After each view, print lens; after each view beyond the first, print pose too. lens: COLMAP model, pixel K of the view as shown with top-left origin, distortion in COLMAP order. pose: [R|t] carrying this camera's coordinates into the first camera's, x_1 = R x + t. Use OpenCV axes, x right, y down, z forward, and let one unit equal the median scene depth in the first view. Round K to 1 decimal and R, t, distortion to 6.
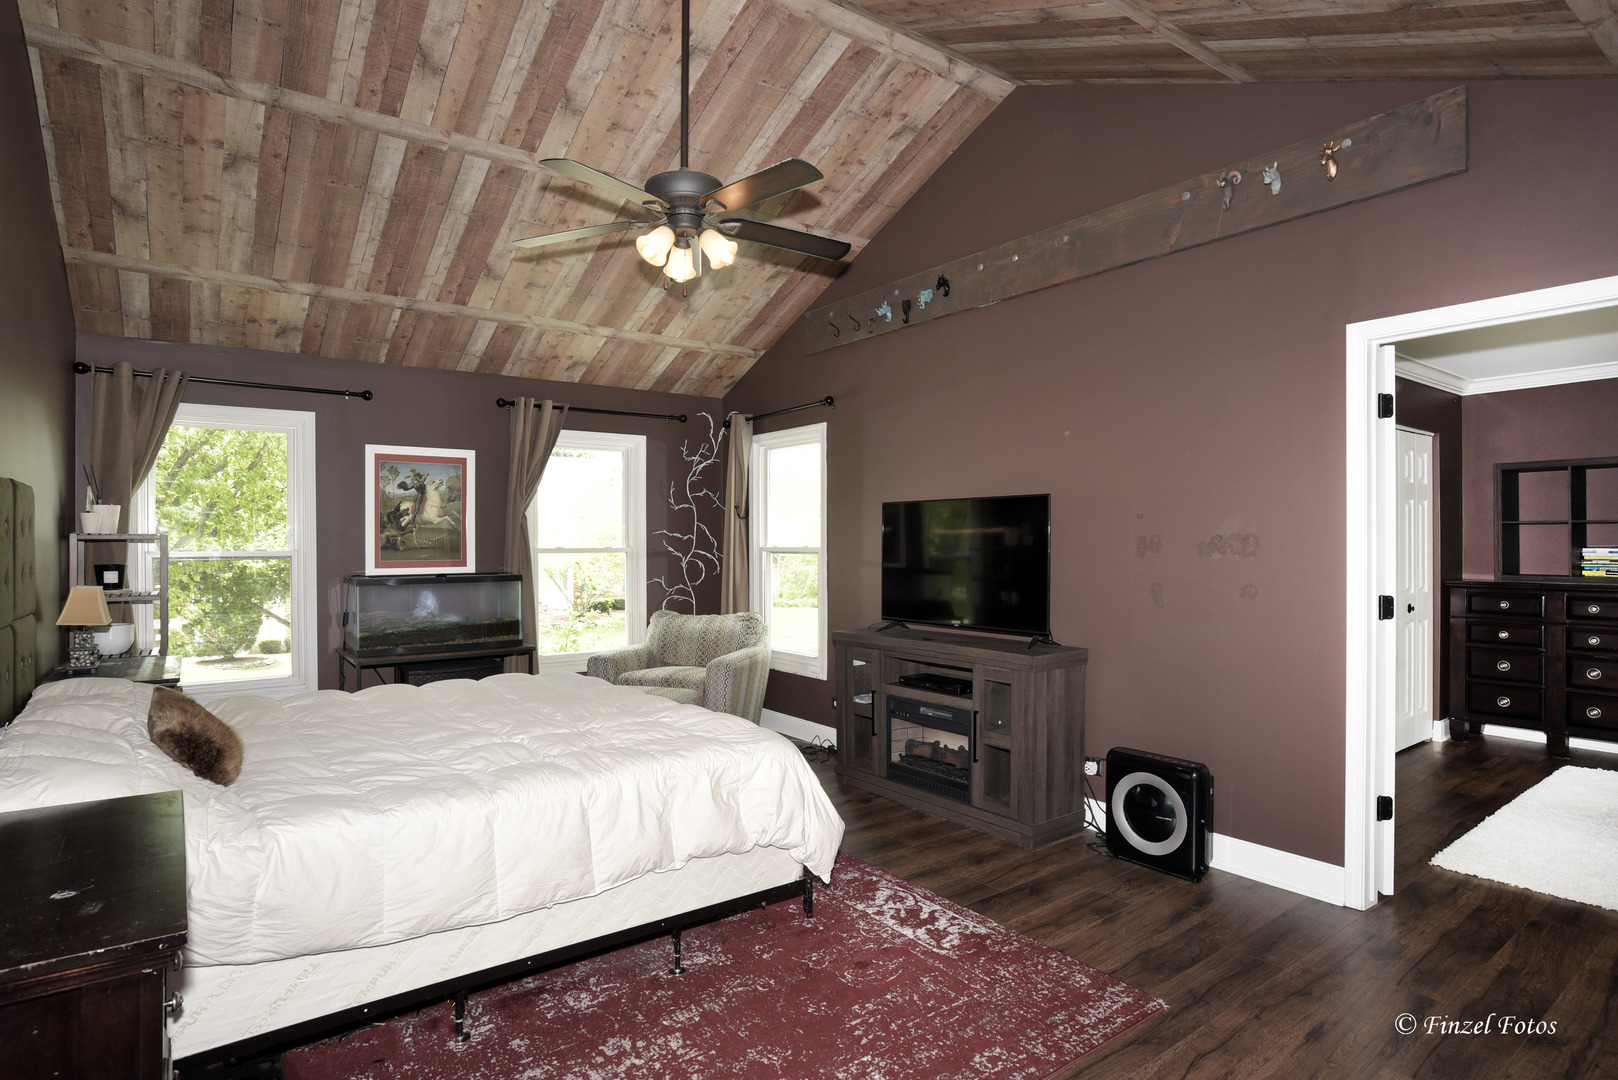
lens RADIAL K [[831.1, 0, 812.0], [0, 831.1, 547.4], [0, 0, 1]] dist [-0.001530, -0.000290]
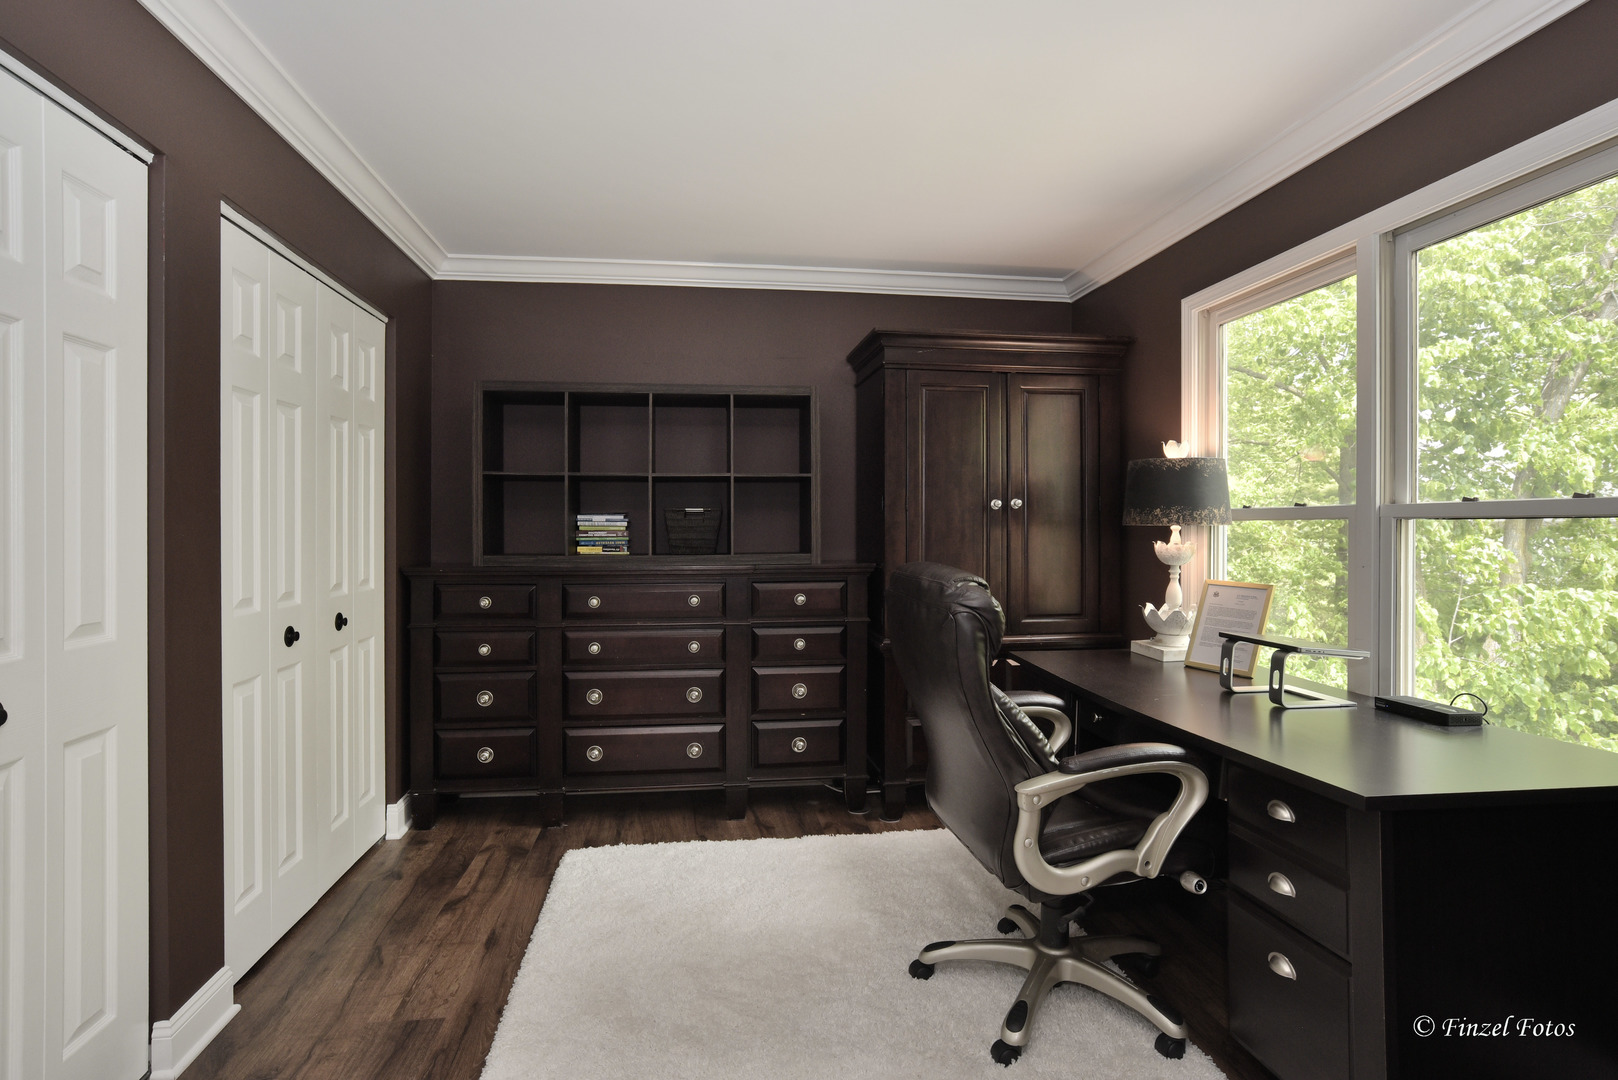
lens RADIAL K [[831.1, 0, 808.9], [0, 831.1, 531.9], [0, 0, 1]] dist [-0.001530, -0.000290]
pose [[0.452255, -0.008316, 0.891850, 0.372384], [-0.001975, 0.999945, 0.010325, 0.007662], [-0.891886, -0.006431, 0.452214, 0.483121]]
